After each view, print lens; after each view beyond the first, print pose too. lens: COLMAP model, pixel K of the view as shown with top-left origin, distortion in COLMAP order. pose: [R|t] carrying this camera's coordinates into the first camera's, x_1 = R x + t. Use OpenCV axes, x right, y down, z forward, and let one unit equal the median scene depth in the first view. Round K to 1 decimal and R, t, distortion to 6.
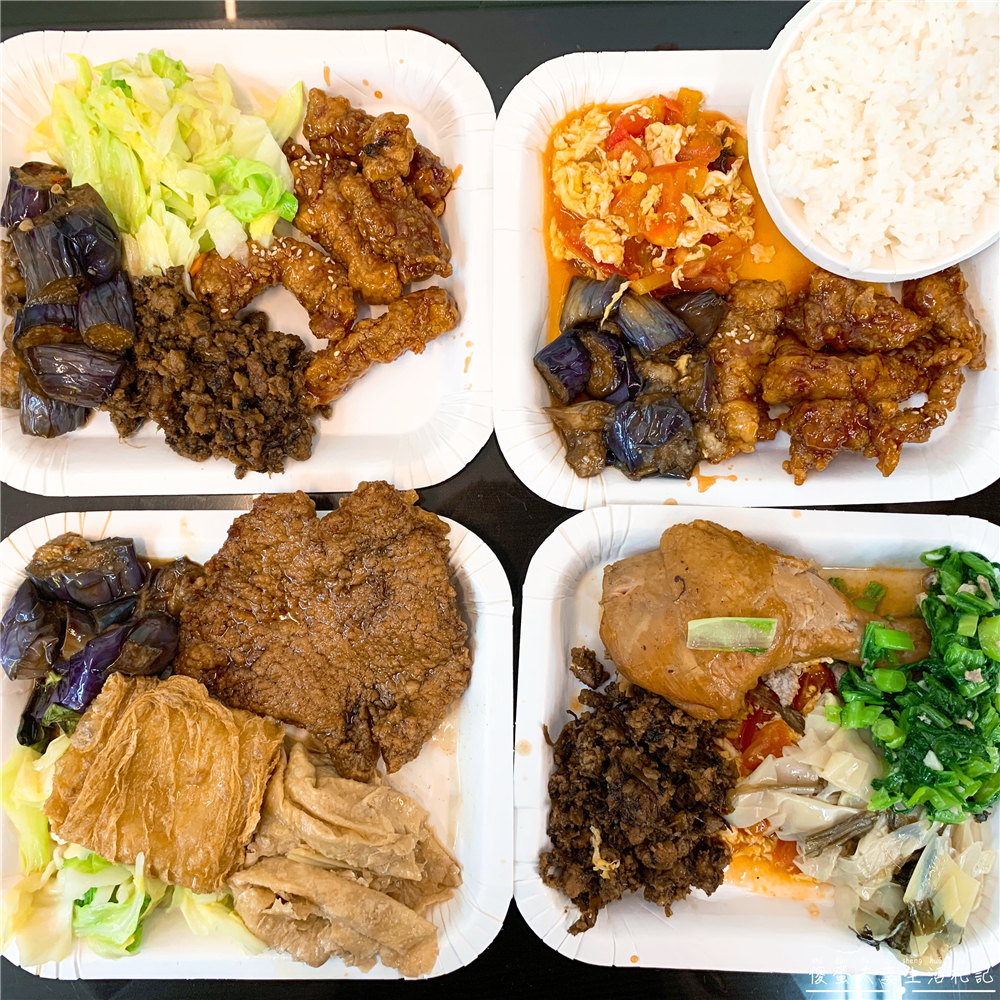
lens RADIAL K [[1024.0, 0, 486.7], [0, 1024.0, 498.0], [0, 0, 1]] dist [-0.028796, 0.003483]
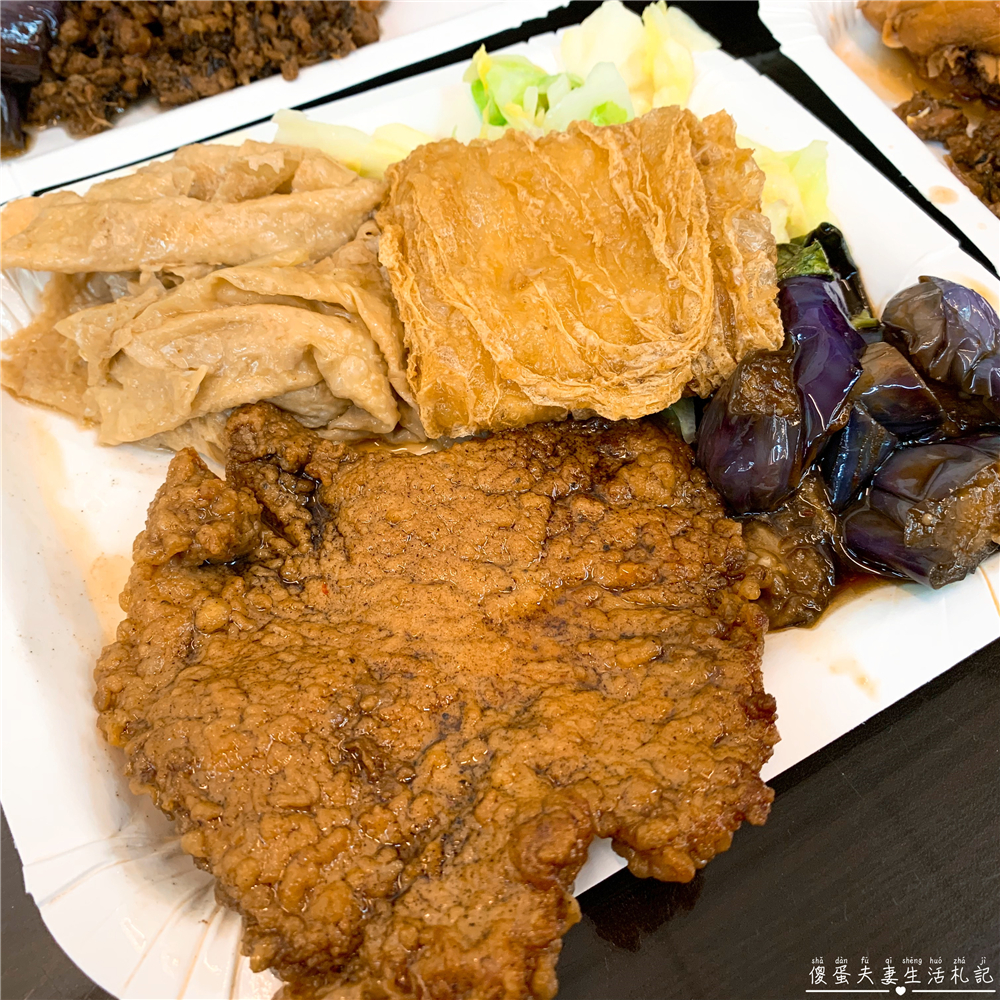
lens RADIAL K [[1024.0, 0, 486.7], [0, 1024.0, 498.0], [0, 0, 1]] dist [-0.028796, 0.003483]
pose [[-0.869599, 0.408084, -0.277965, -0.074390], [-0.493747, -0.722416, 0.484076, -0.048948], [-0.003263, 0.558196, 0.829702, 0.618439]]
